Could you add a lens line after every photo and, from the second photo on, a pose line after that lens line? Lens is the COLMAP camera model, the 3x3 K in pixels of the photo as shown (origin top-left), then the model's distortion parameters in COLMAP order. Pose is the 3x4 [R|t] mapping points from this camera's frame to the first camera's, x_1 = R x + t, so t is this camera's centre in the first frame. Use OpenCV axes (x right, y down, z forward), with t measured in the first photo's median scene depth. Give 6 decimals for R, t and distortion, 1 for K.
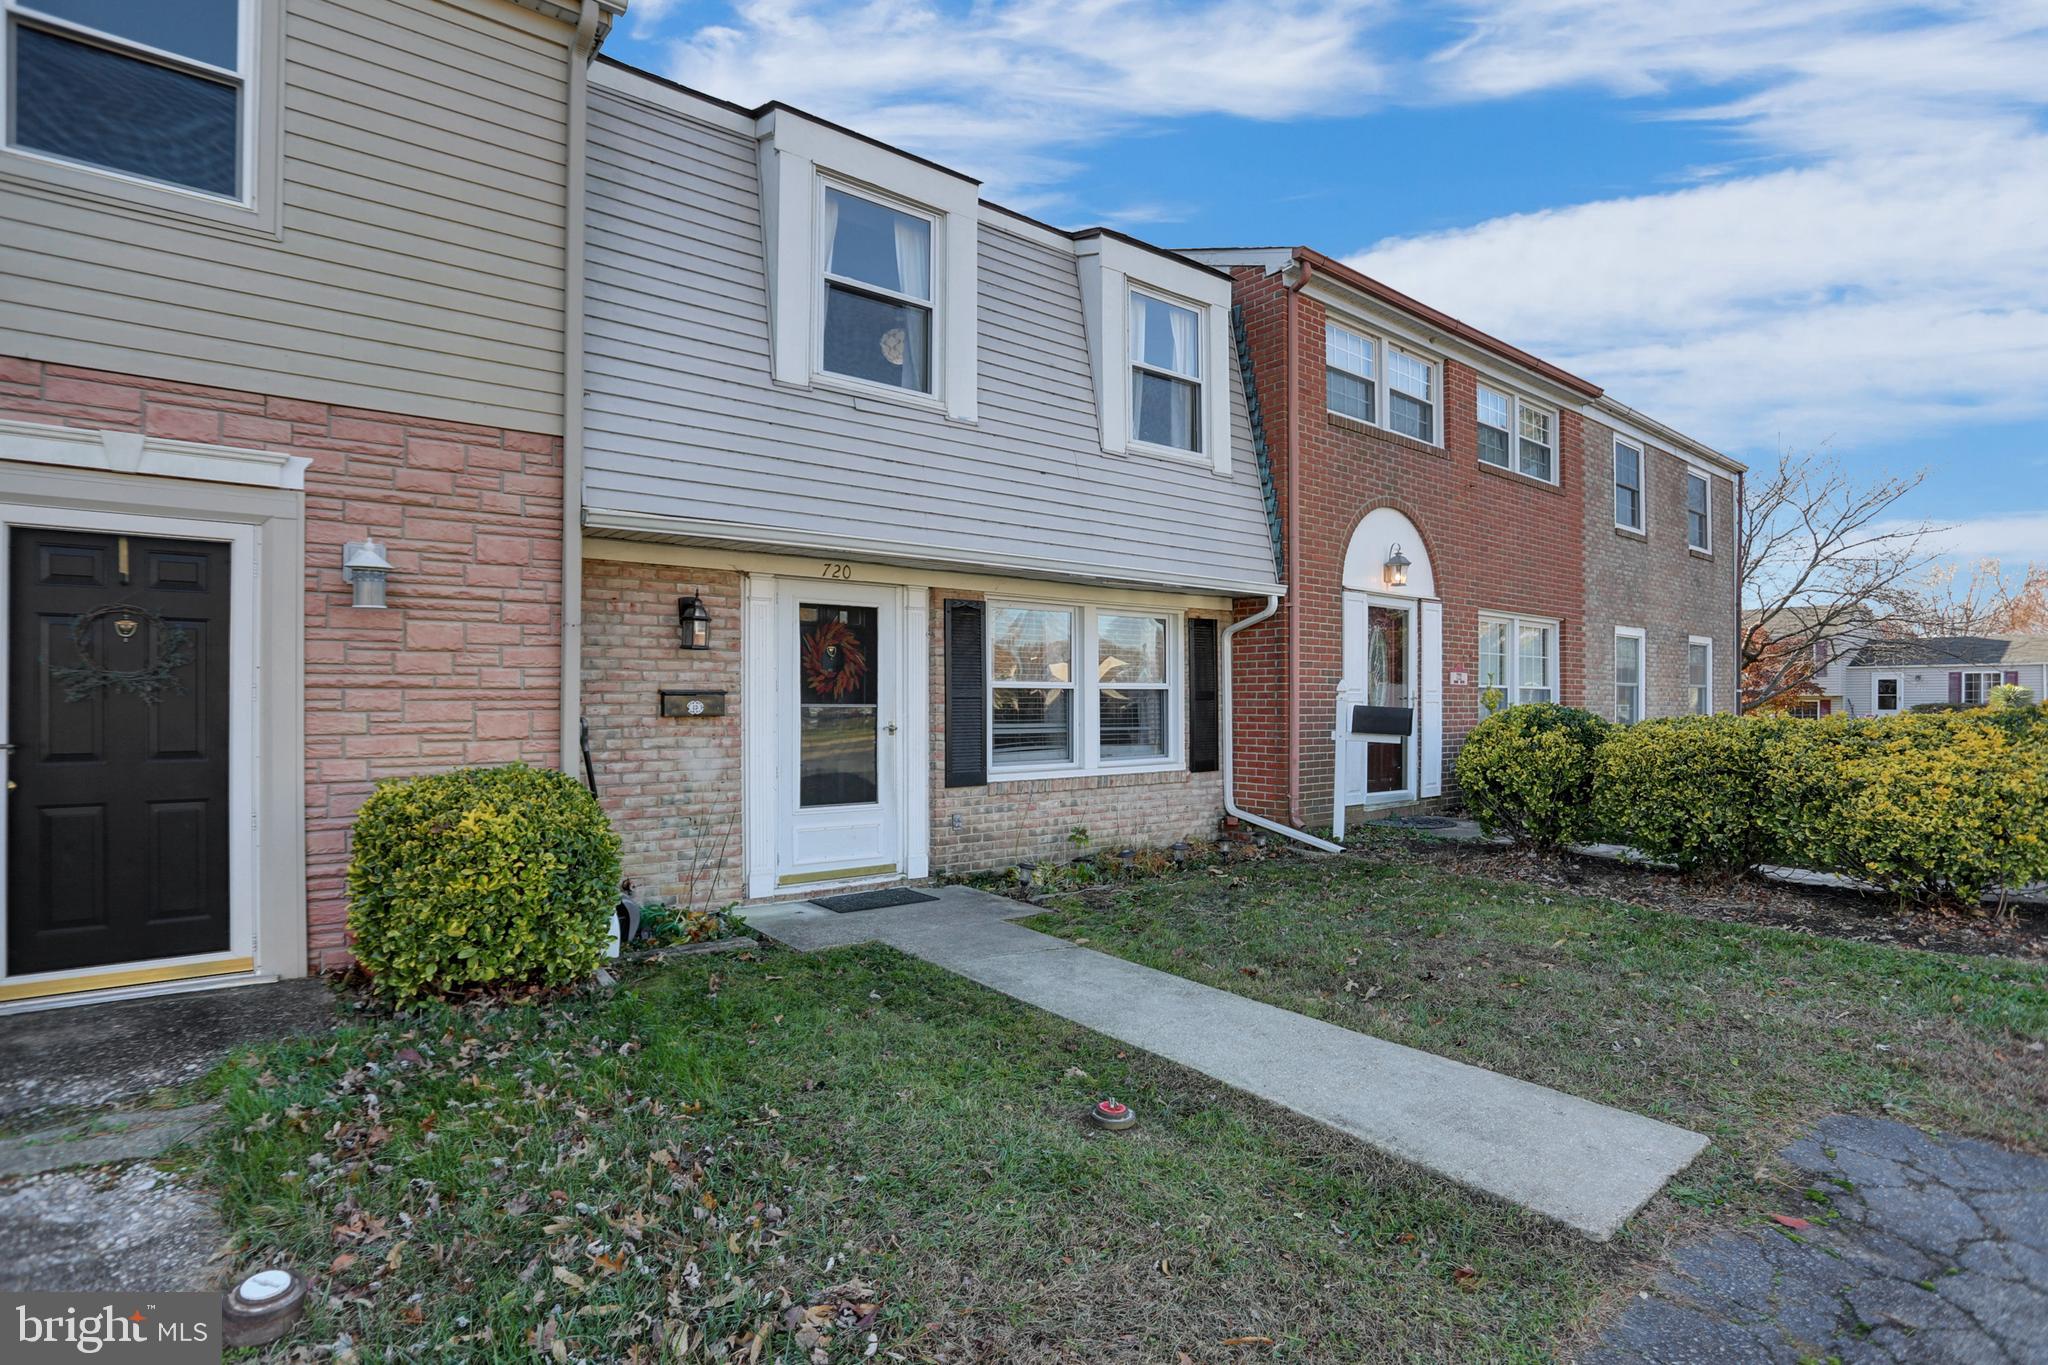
lens RADIAL K [[1007.4, 0, 1024.8], [0, 1007.4, 702.7], [0, 0, 1]] dist [-0.081555, 0.037161]
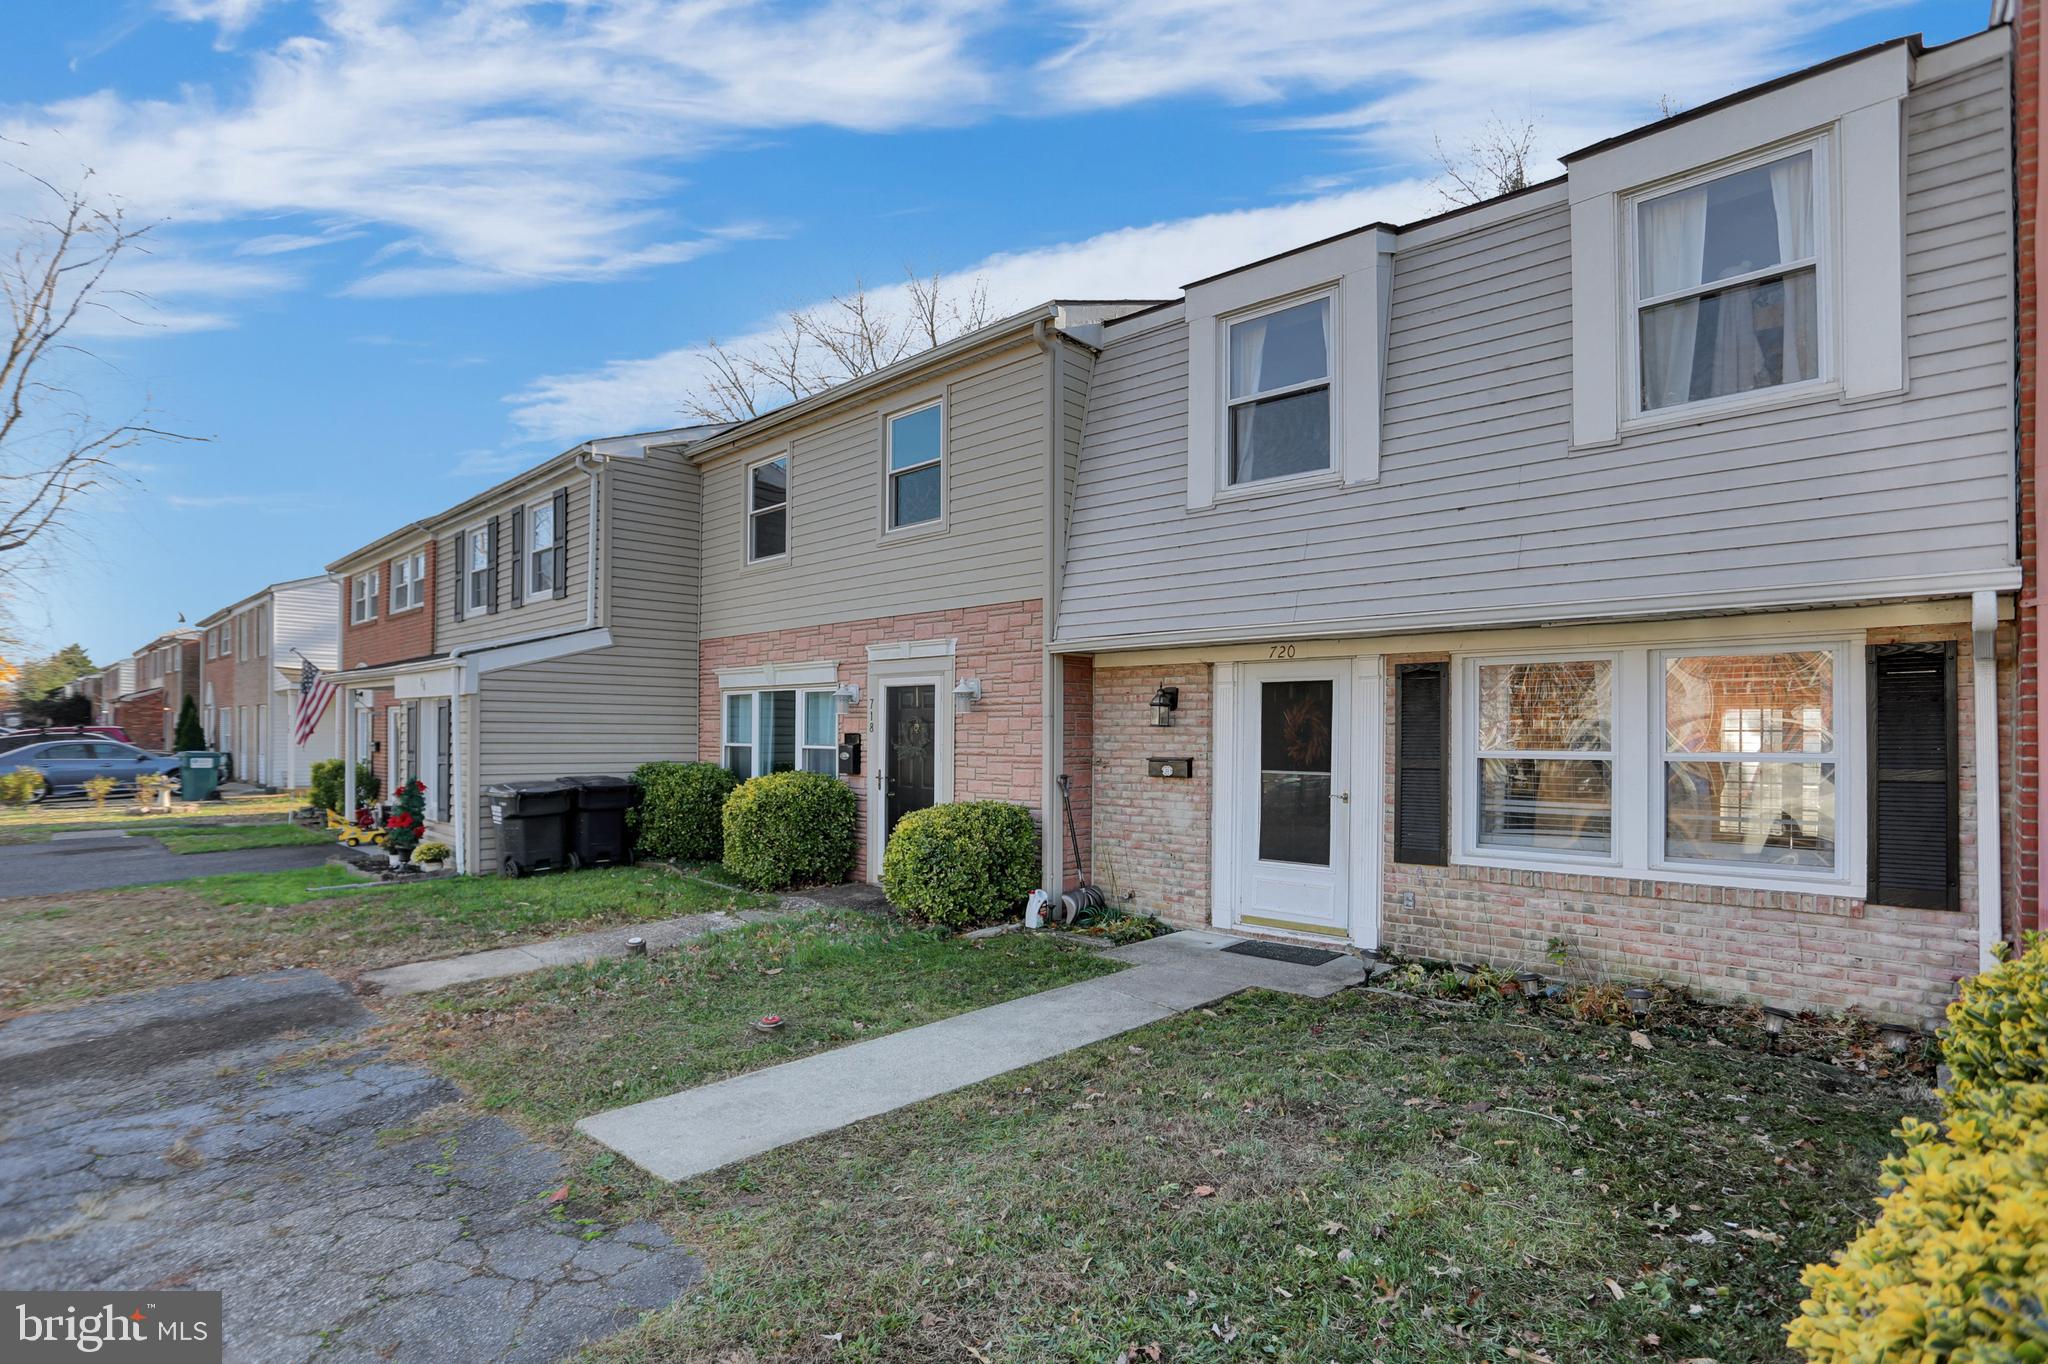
lens RADIAL K [[1008.7, 0, 1050.5], [0, 1008.7, 741.8], [0, 0, 1]] dist [-0.062567, 0.034049]
pose [[0.173242, 0.003017, -0.984875, 0.929137], [-0.008753, 0.999961, 0.001524, -0.032980], [0.984840, 0.008356, 0.173262, 0.594247]]
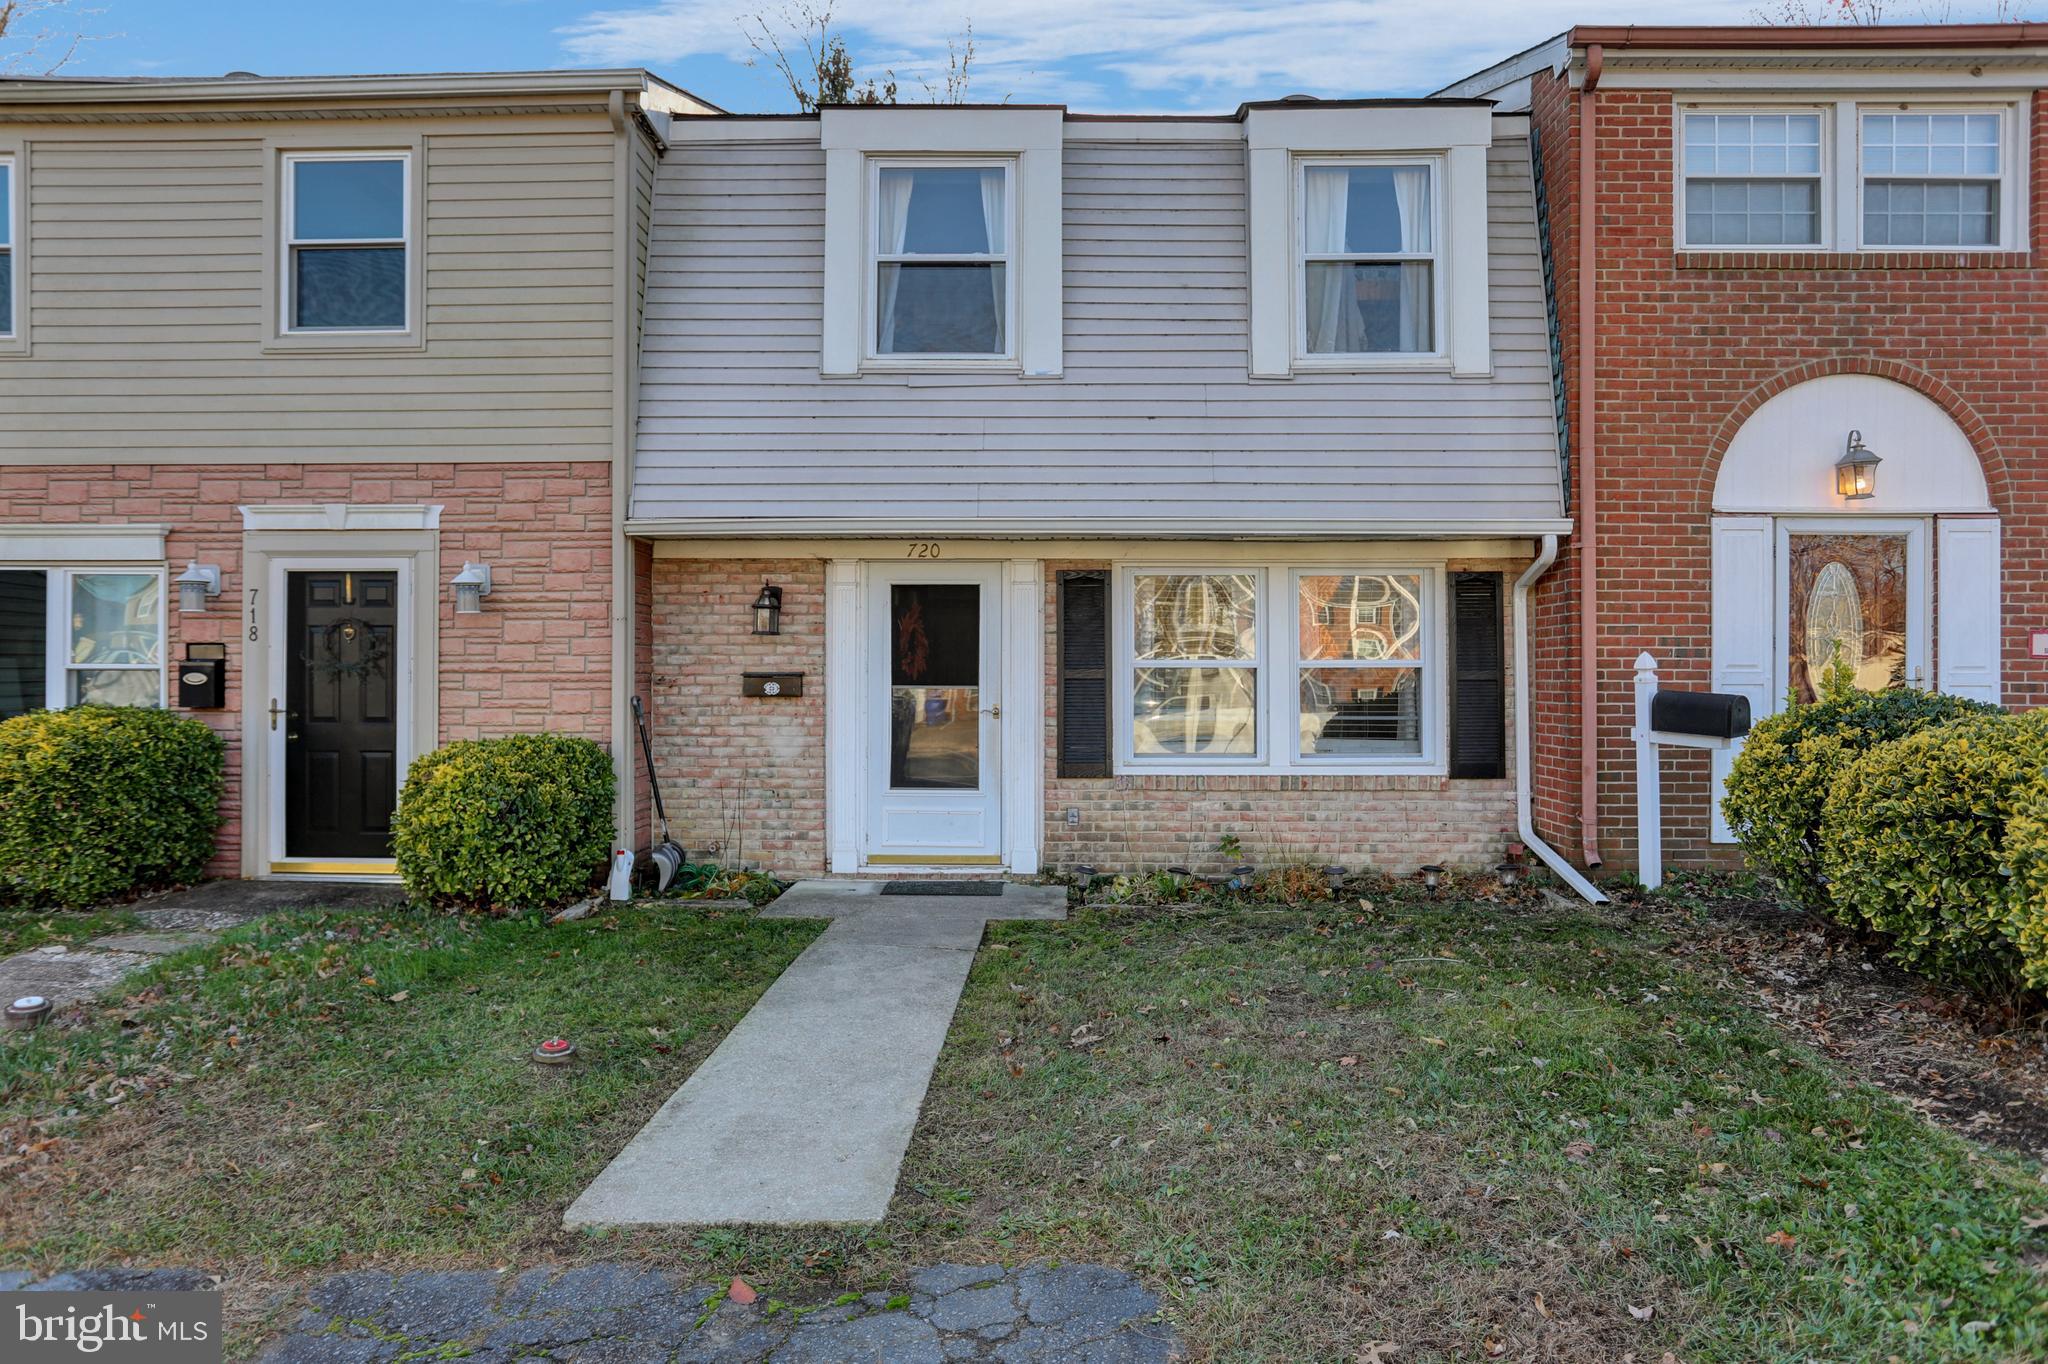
lens RADIAL K [[1232.0, 0, 1024.0], [0, 1232.0, 682.0], [0, 0, 1]] dist [-0.073542, 0.056493]
pose [[0.776564, 0.000723, -0.630038, 0.695616], [-0.001522, 0.999999, -0.000728, -0.001657], [0.630037, 0.001524, 0.776564, 0.134662]]
